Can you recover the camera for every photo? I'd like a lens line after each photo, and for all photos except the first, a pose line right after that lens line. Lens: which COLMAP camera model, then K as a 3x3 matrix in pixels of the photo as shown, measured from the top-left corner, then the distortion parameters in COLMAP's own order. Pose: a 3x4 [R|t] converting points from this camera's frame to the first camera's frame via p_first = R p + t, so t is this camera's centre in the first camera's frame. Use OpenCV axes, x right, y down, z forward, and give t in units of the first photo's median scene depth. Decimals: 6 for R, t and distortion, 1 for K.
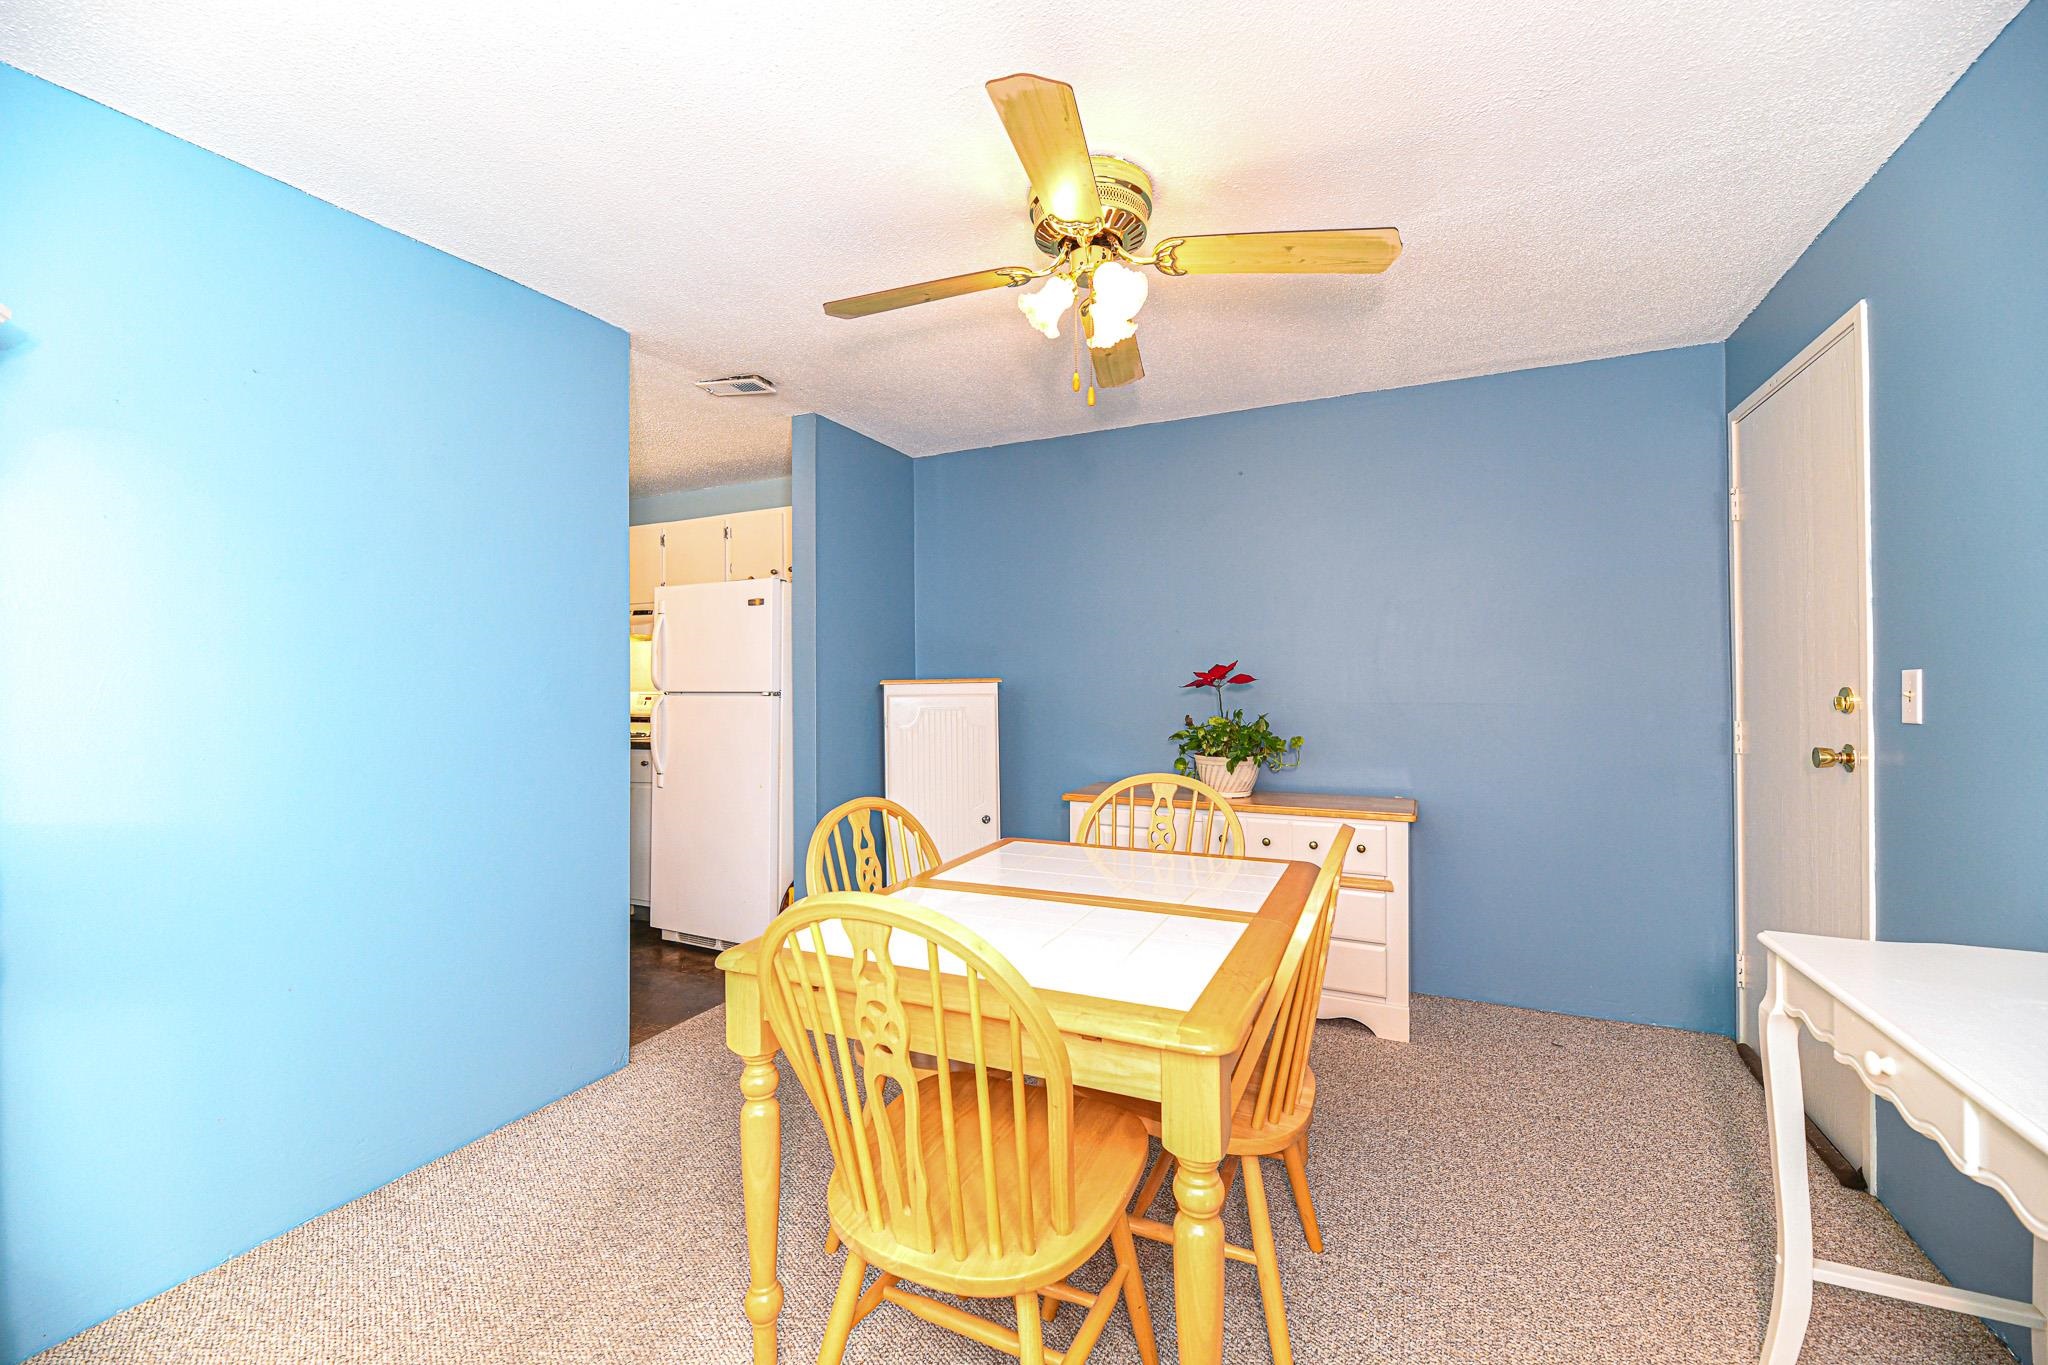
lens RADIAL K [[822.6, 0, 1028.0], [0, 822.6, 681.1], [0, 0, 1]] dist [-0.002371, -0.000454]
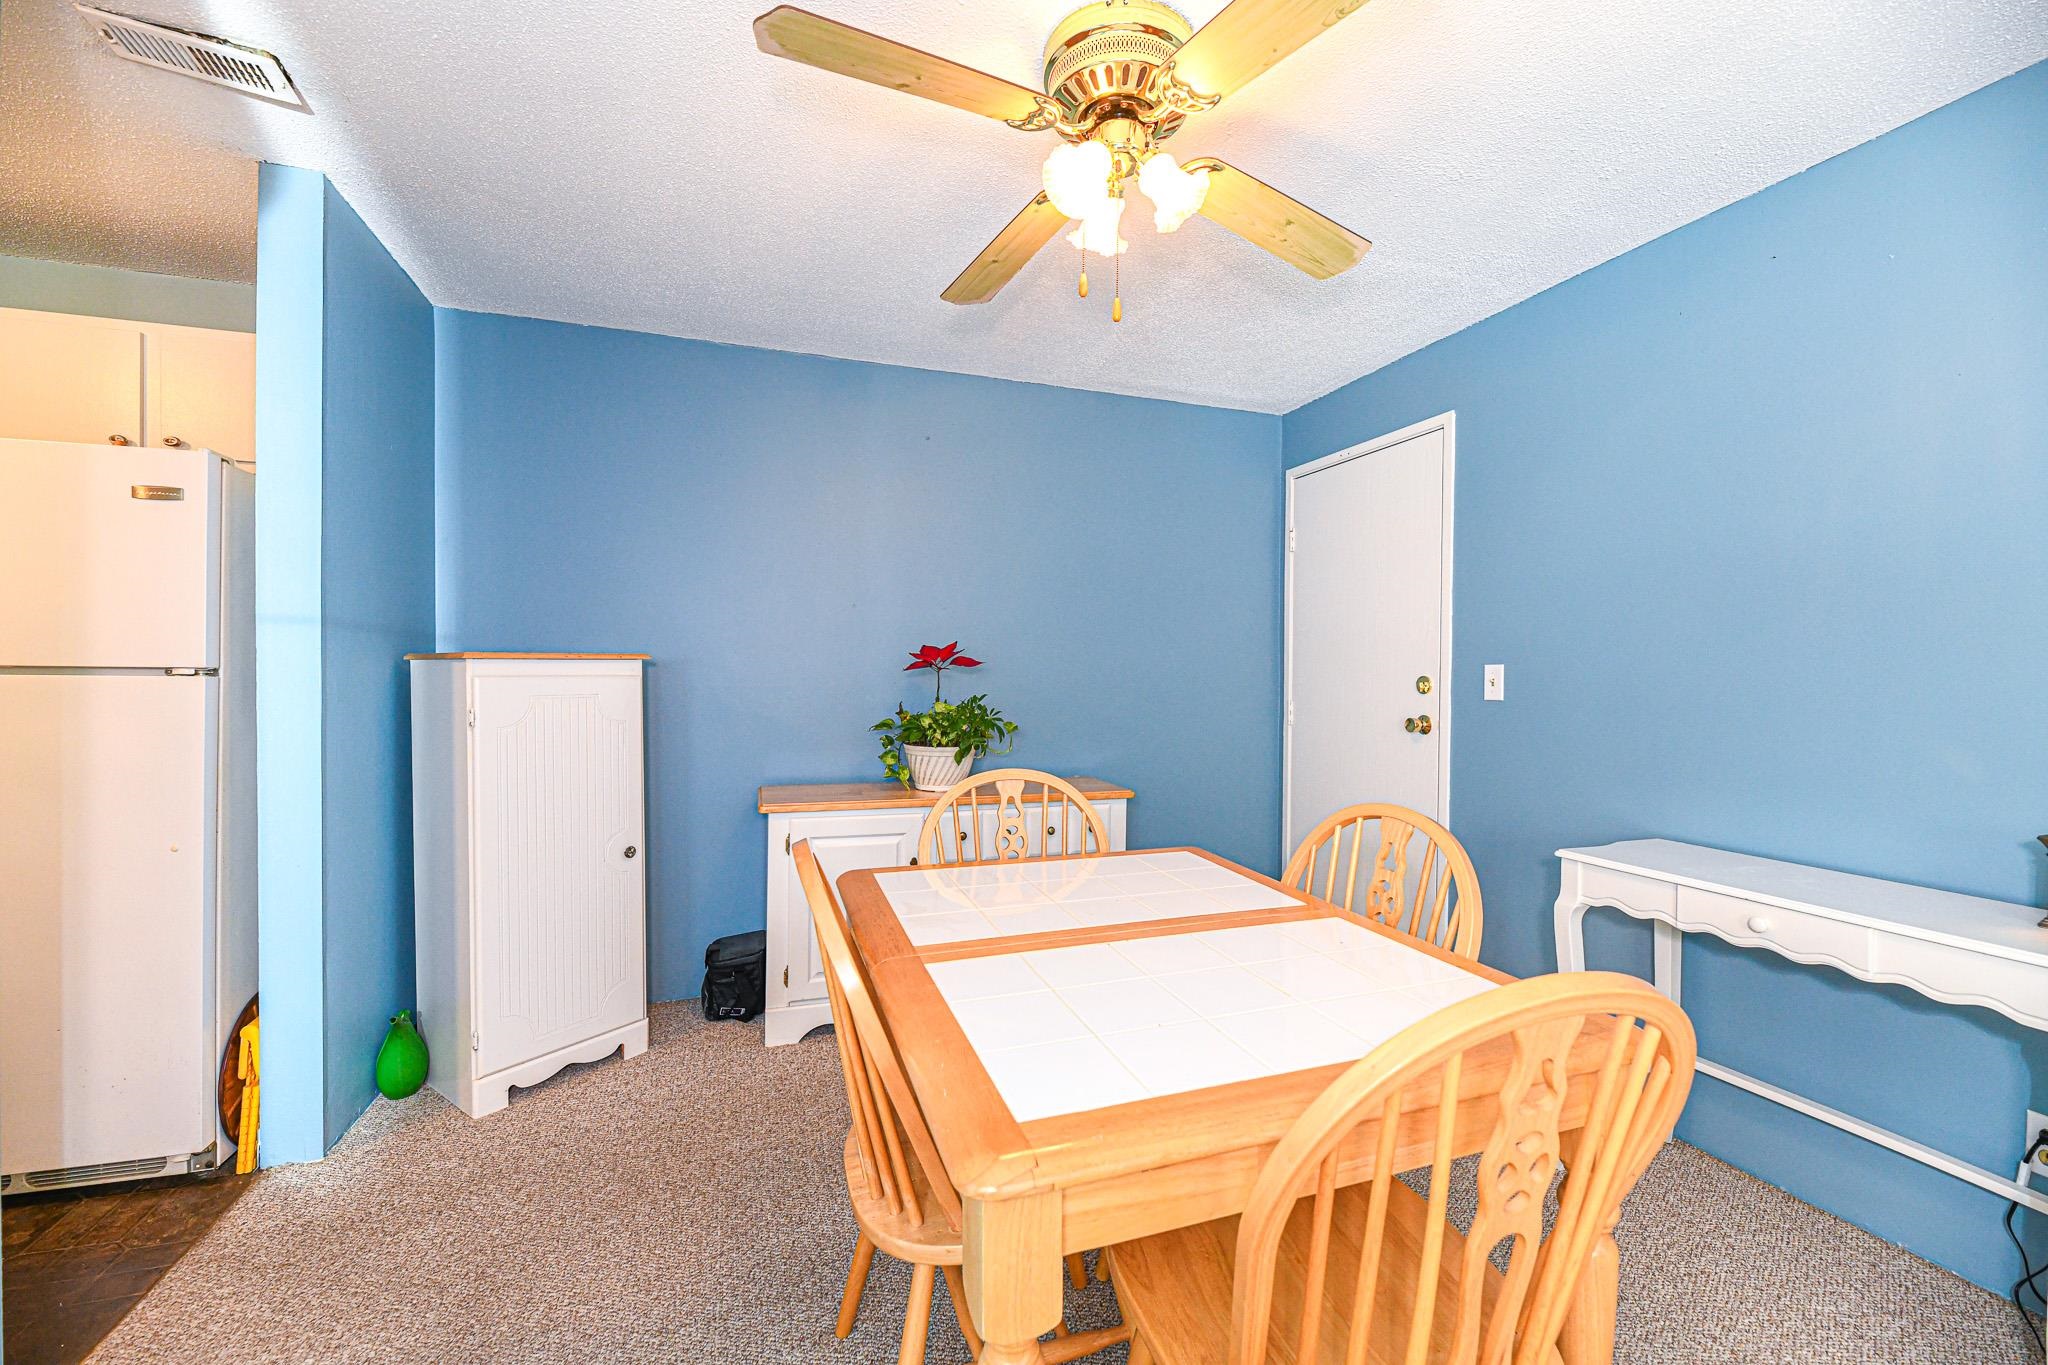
lens RADIAL K [[822.6, 0, 1028.0], [0, 822.6, 681.1], [0, 0, 1]] dist [-0.002371, -0.000454]
pose [[0.719656, 0.003574, 0.694322, -0.375395], [-0.016715, 0.999786, 0.012178, 0.007733], [-0.694129, -0.020370, 0.719562, 0.319874]]
